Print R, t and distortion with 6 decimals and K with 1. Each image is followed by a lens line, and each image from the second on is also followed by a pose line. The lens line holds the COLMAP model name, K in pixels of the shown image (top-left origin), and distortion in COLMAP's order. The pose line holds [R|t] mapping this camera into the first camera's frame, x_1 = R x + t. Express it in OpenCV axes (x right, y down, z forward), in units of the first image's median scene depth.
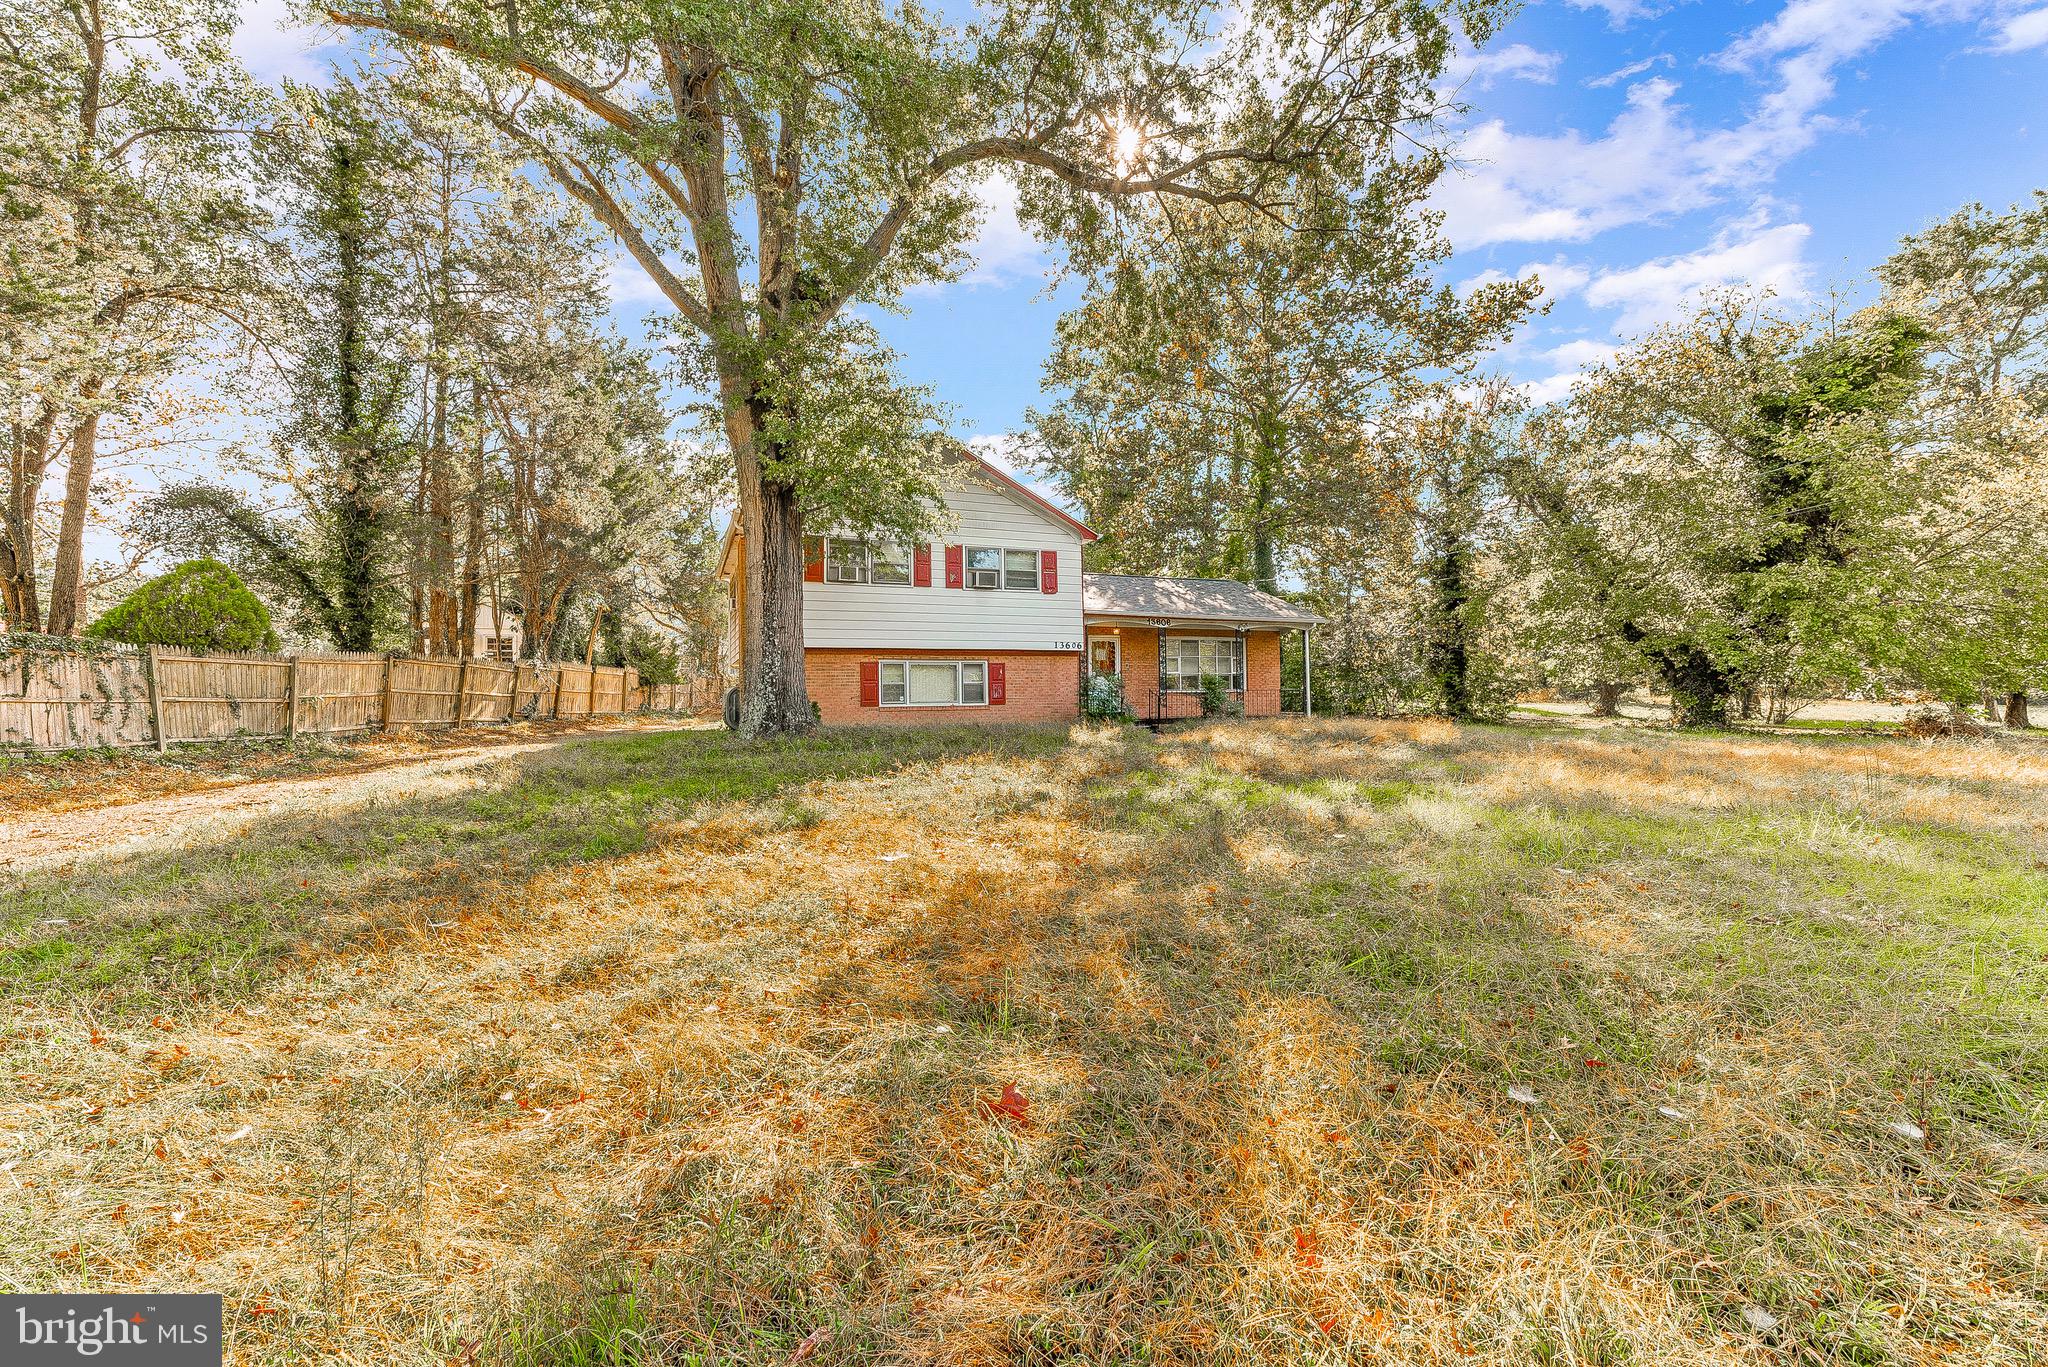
lens RADIAL K [[850.5, 0, 1008.9], [0, 850.5, 703.8], [0, 0, 1]] dist [0.013986, 0.000227]
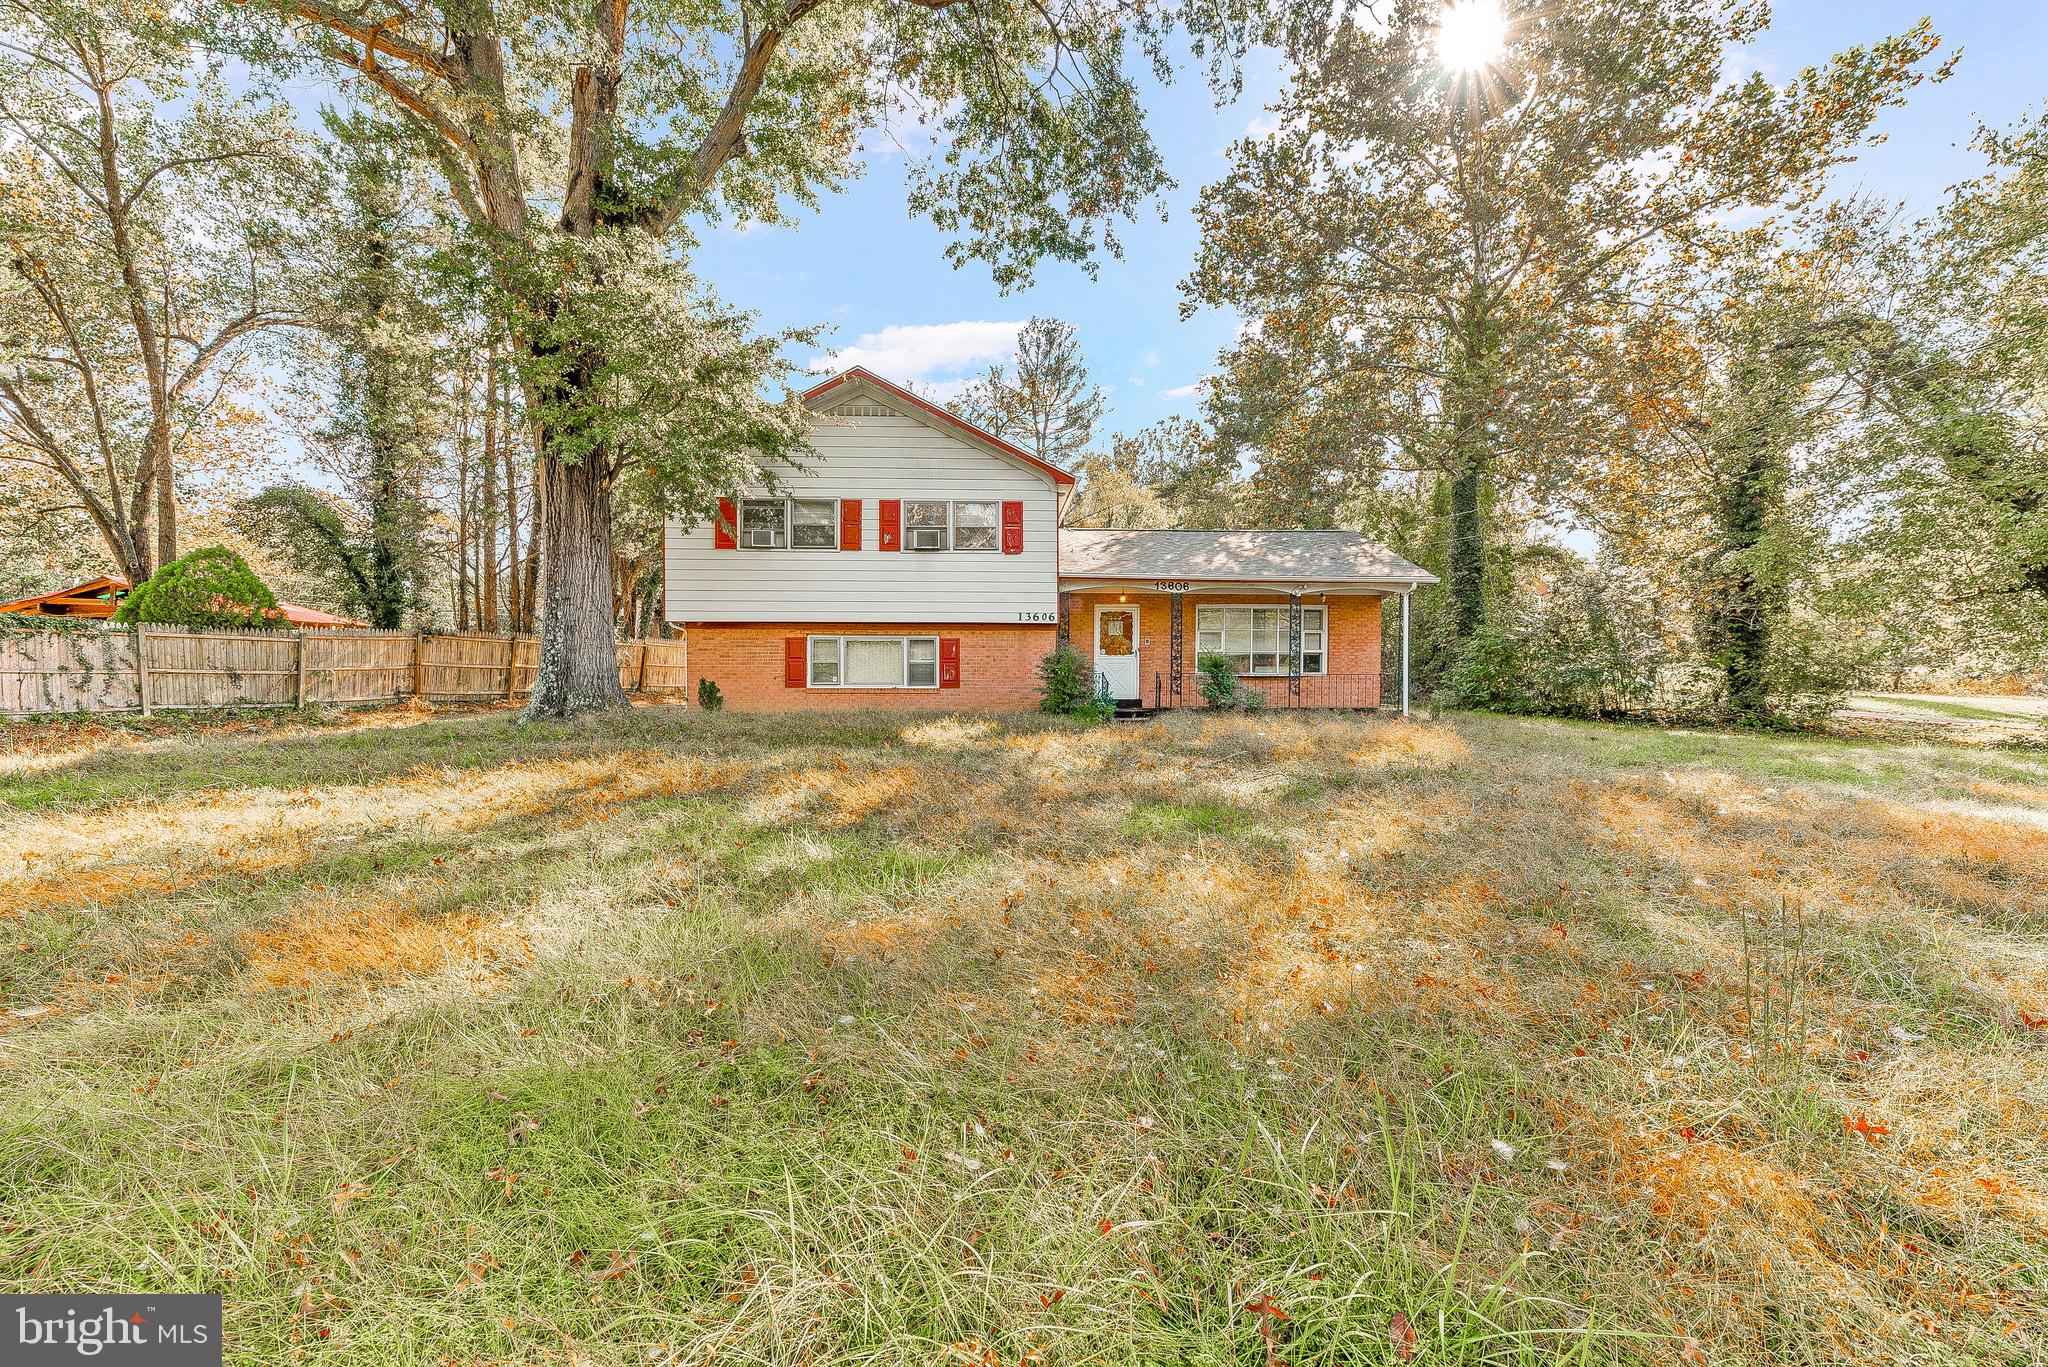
lens RADIAL K [[850.5, 0, 991.4], [0, 850.5, 699.4], [0, 0, 1]] dist [0.013986, 0.000227]
pose [[0.934986, 0.024778, -0.353818, 0.317407], [-0.016266, 0.999503, 0.027013, -0.011095], [0.354311, -0.019501, 0.934924, 0.223275]]
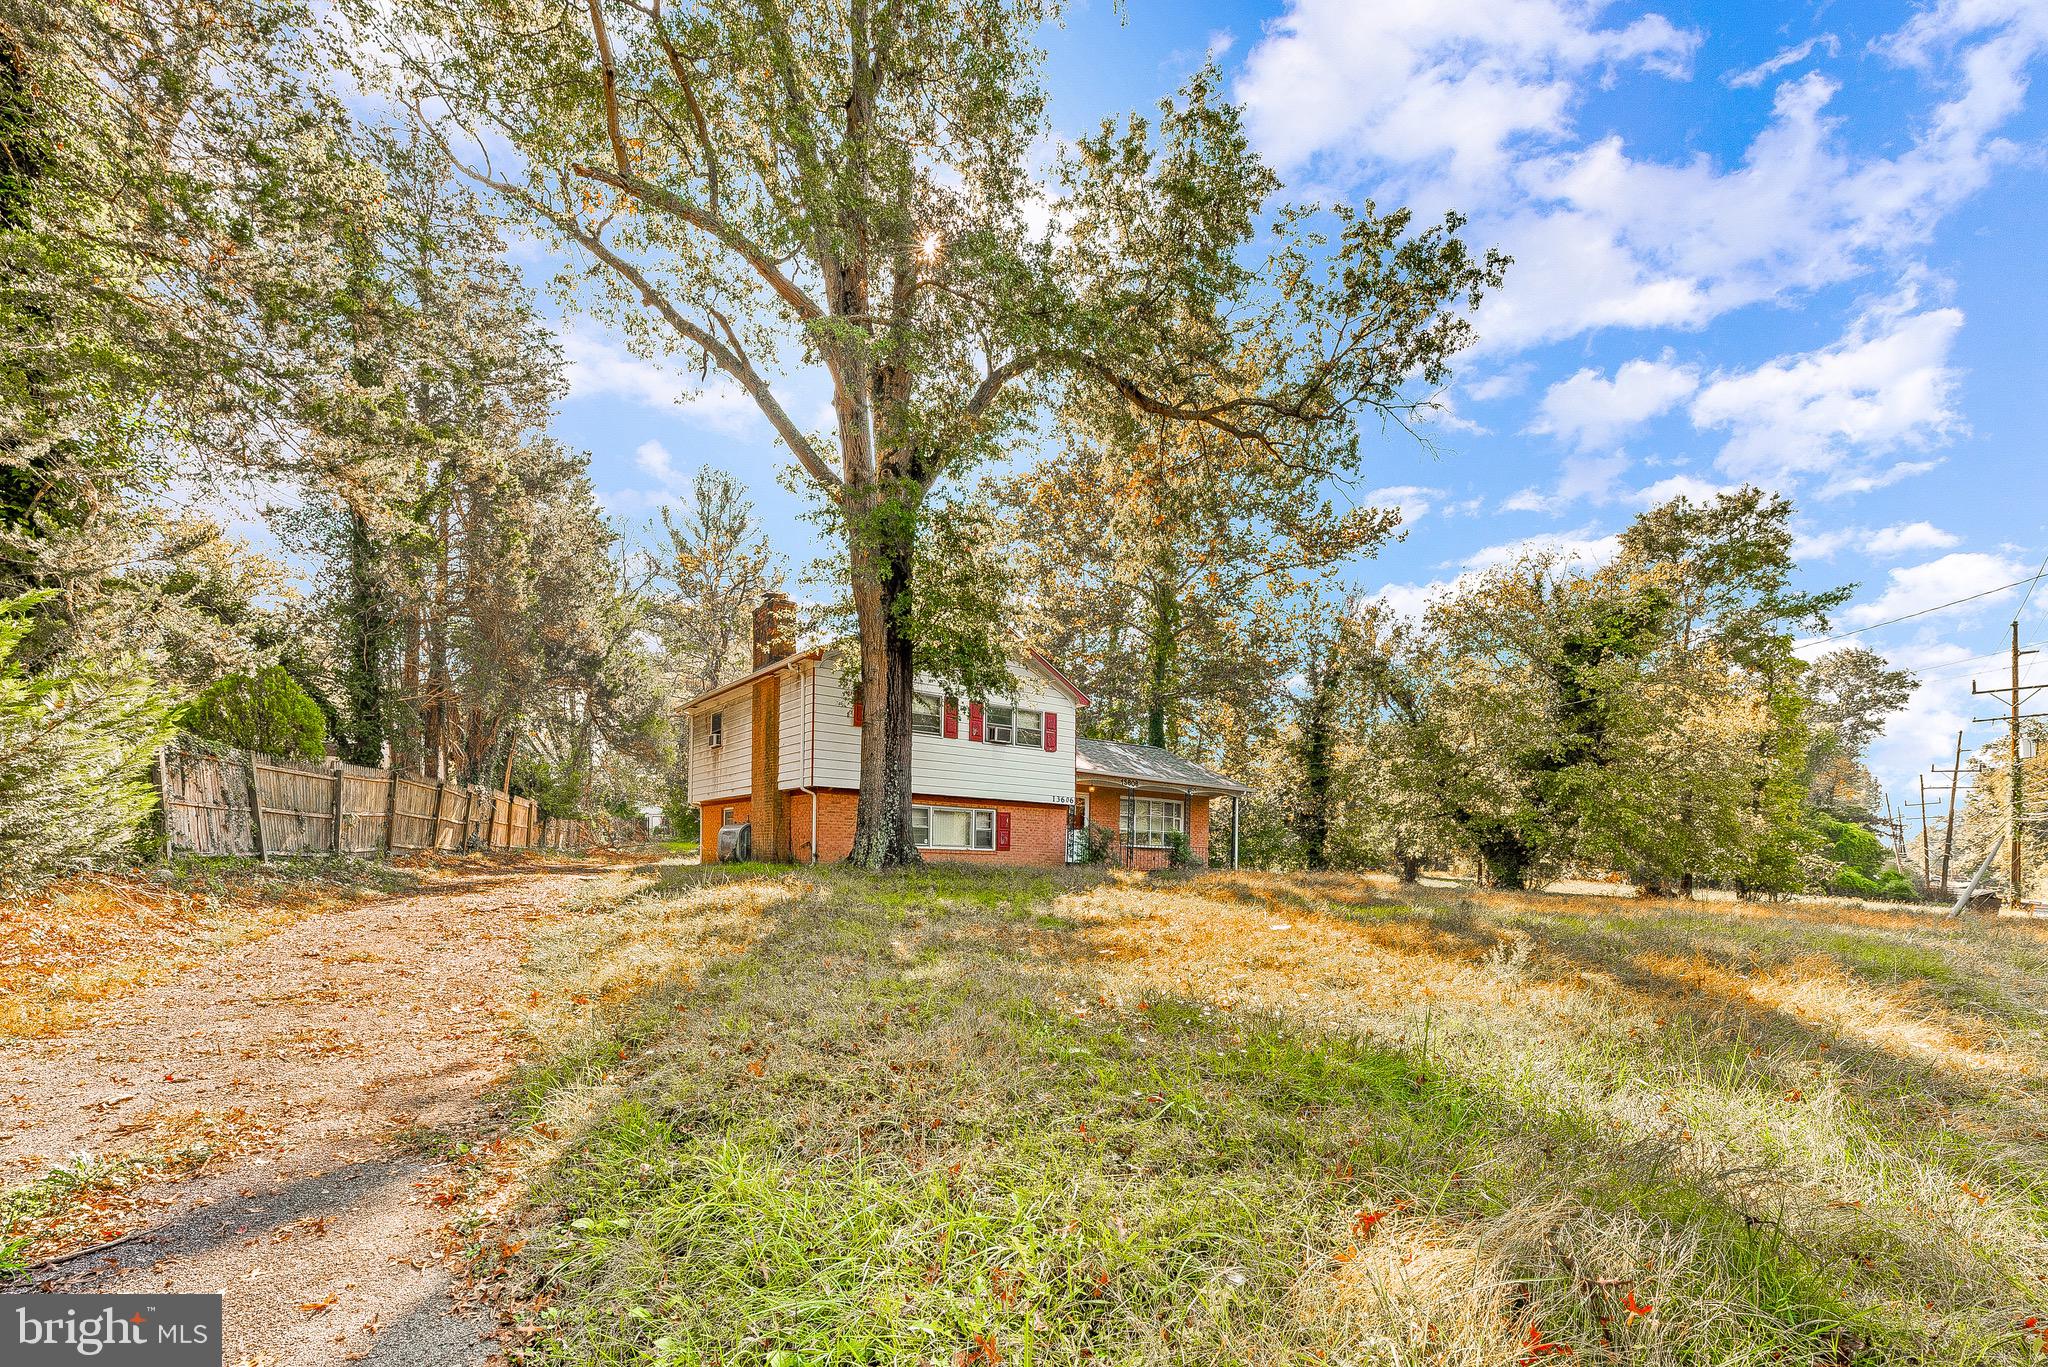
lens RADIAL K [[924.5, 0, 1035.2], [0, 924.5, 888.4], [0, 0, 1]] dist [0.016869, 0.000724]
pose [[0.961109, 0.026294, 0.274913, -0.293231], [-0.032907, 0.999269, 0.019469, 0.024581], [-0.274200, -0.027758, 0.961272, -0.149929]]
